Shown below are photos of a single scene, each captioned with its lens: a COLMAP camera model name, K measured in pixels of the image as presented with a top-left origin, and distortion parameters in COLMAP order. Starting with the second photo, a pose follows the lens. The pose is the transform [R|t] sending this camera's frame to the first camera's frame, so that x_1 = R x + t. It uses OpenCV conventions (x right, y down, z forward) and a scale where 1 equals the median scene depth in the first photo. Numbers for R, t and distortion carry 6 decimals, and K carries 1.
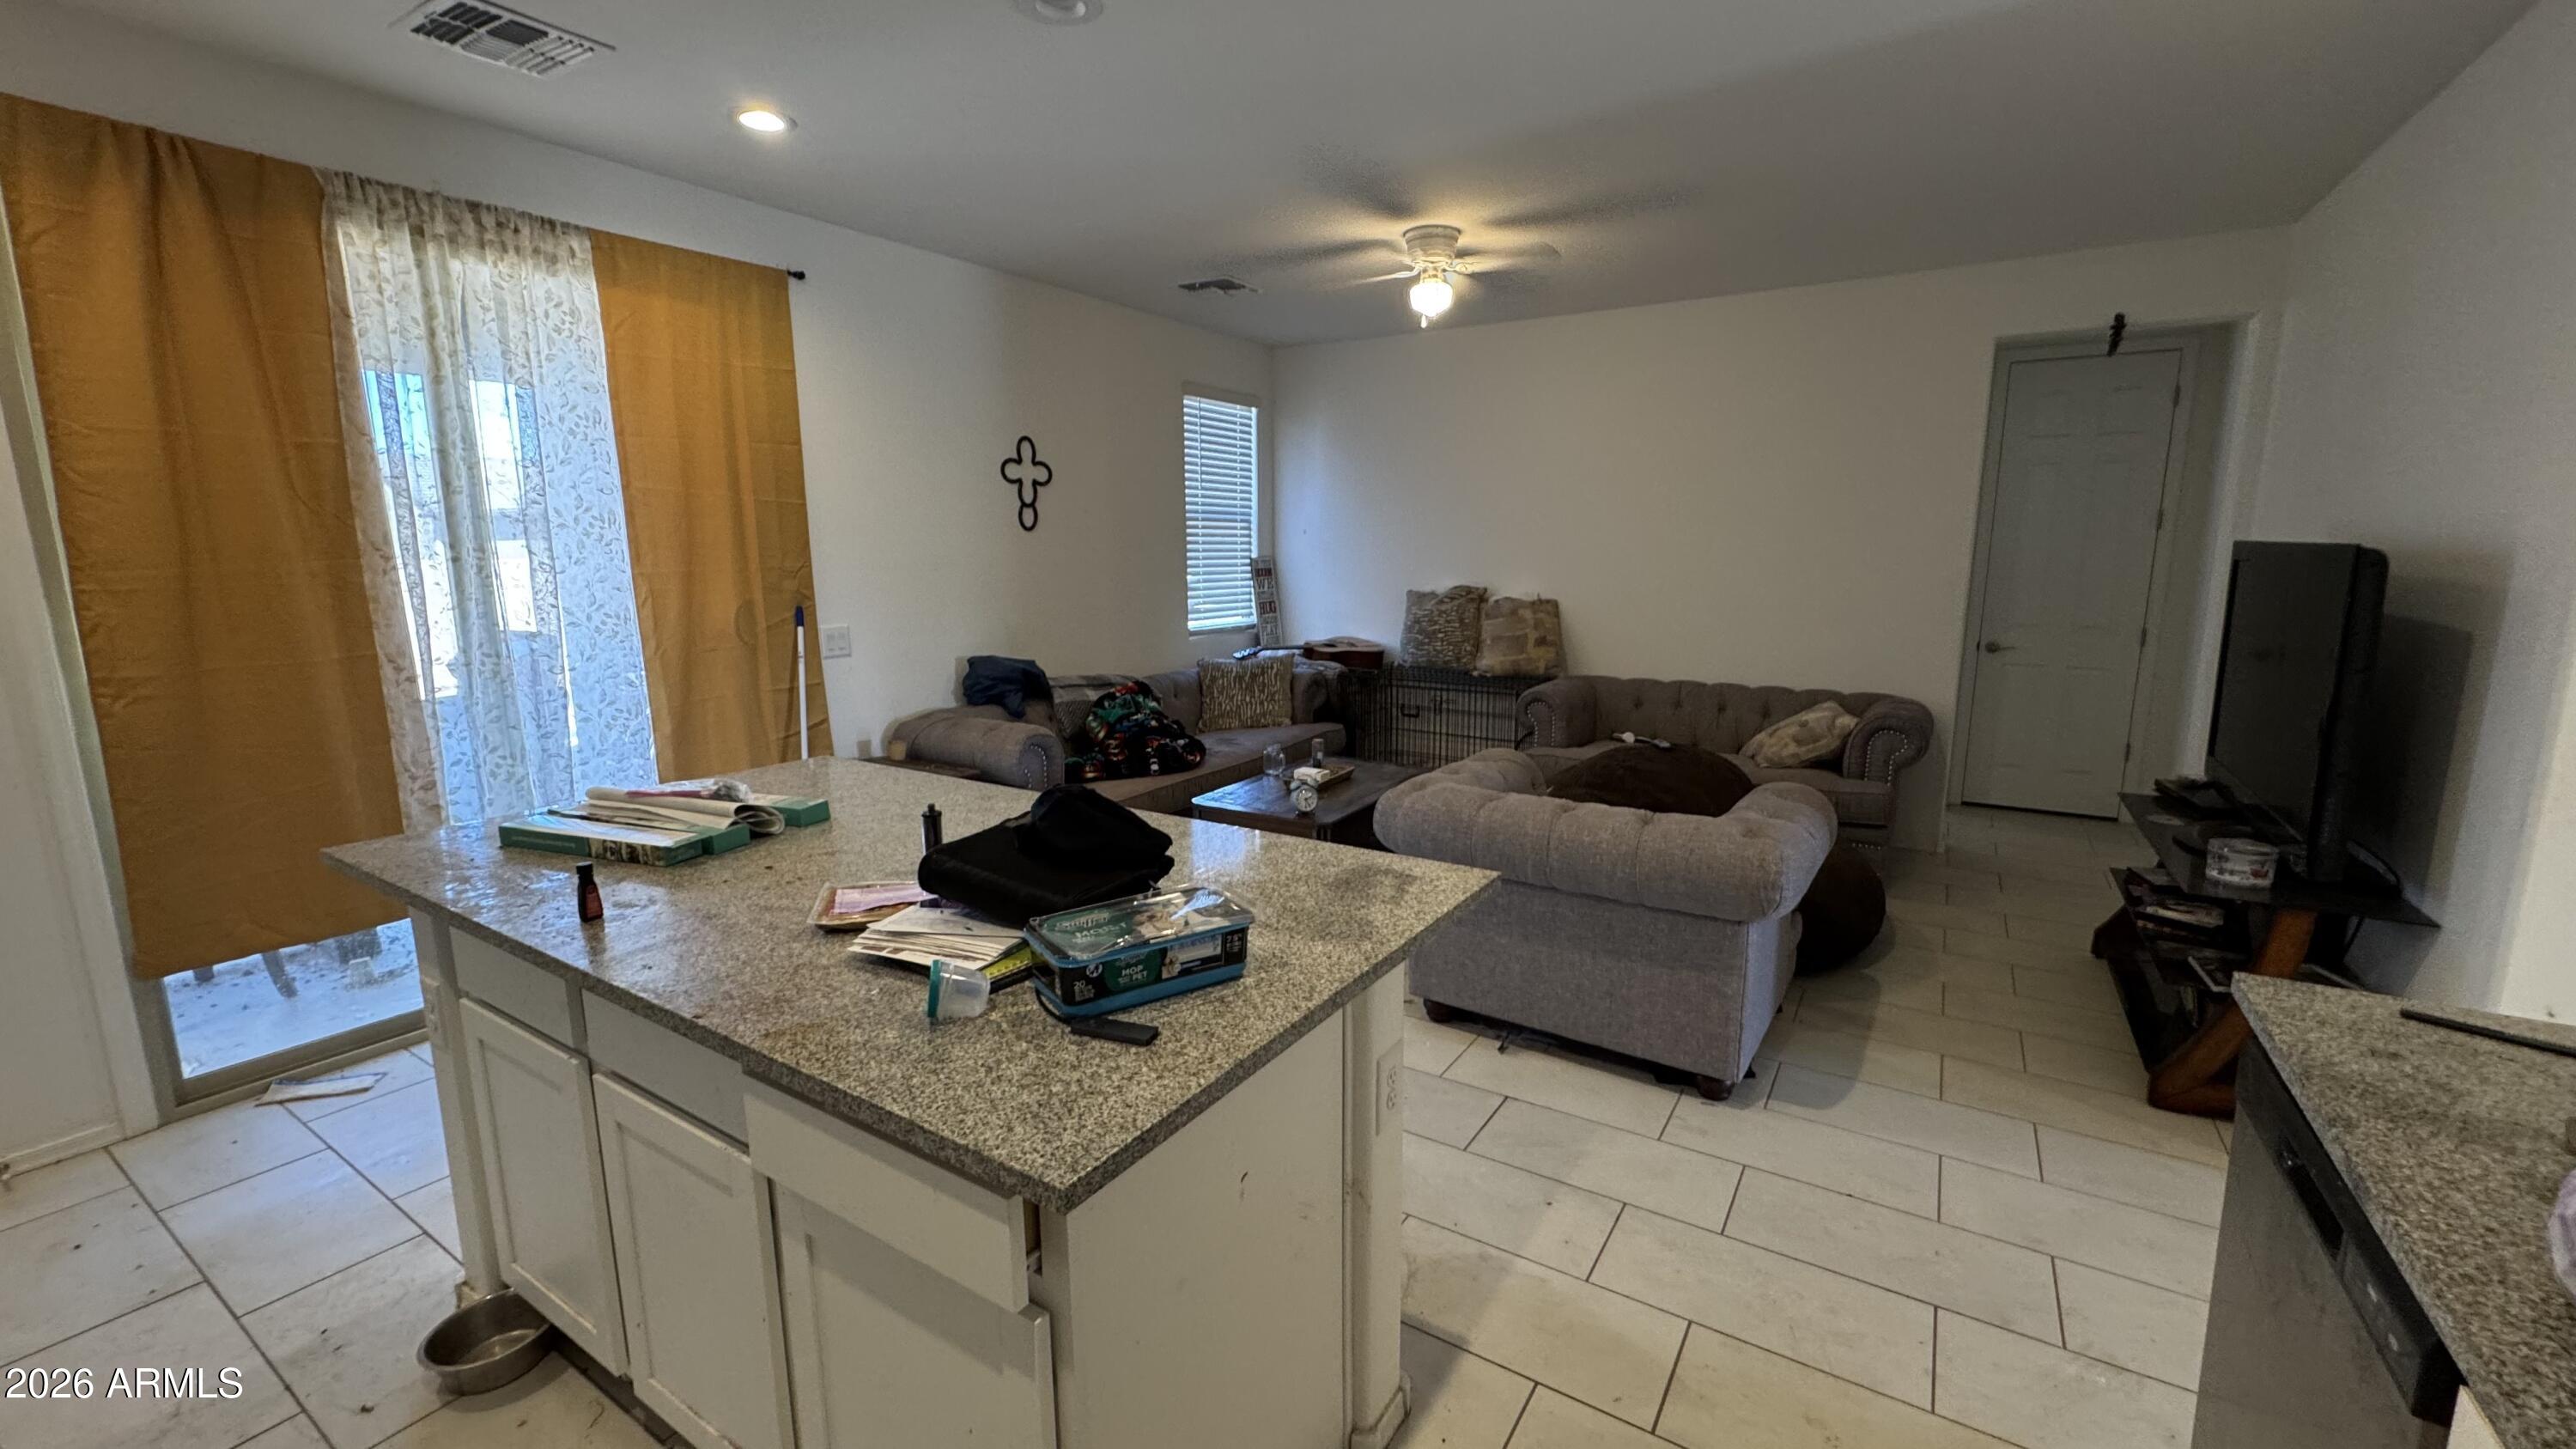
lens RADIAL K [[1031.1, 0, 1286.6], [0, 1031.1, 722.1], [0, 0, 1]] dist [-0.000567, 0.000557]
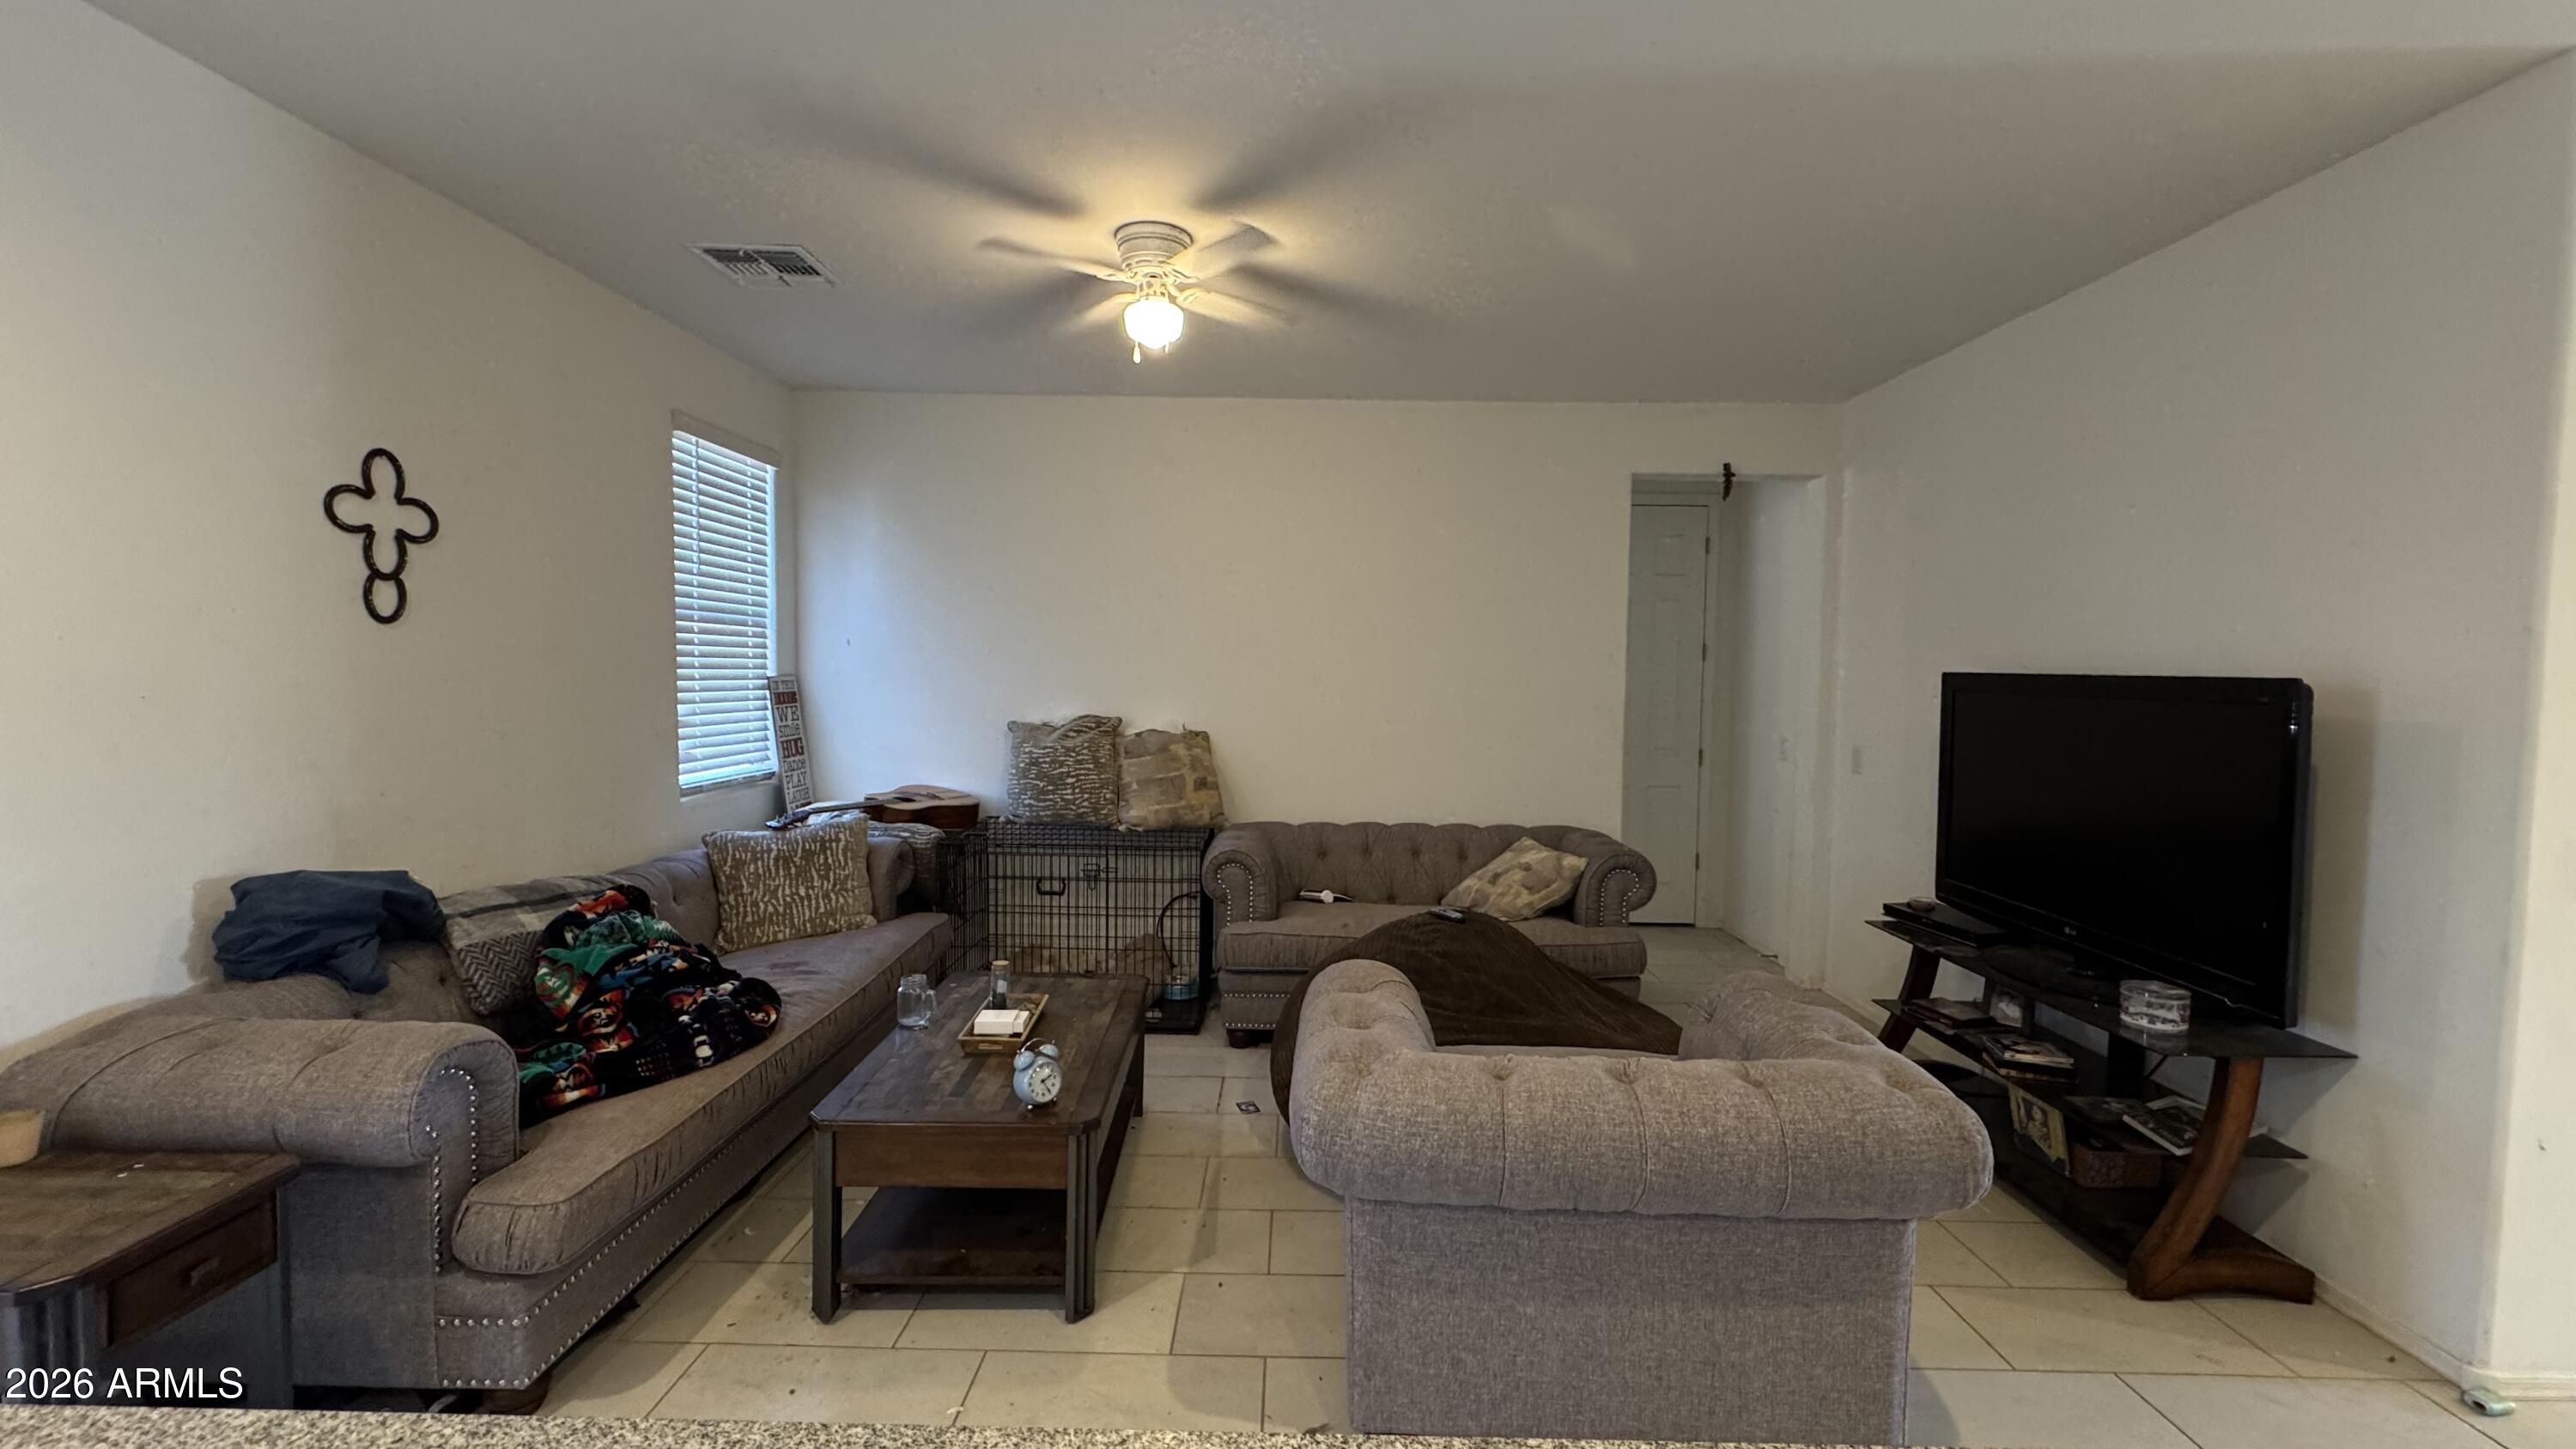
lens RADIAL K [[1031.1, 0, 1288.0], [0, 1031.1, 721.4], [0, 0, 1]] dist [-0.000567, 0.000557]
pose [[0.848659, -0.011942, 0.528806, -0.127612], [0.073484, 0.992712, -0.095512, -0.046883], [-0.523812, 0.119916, 0.843351, 0.292808]]
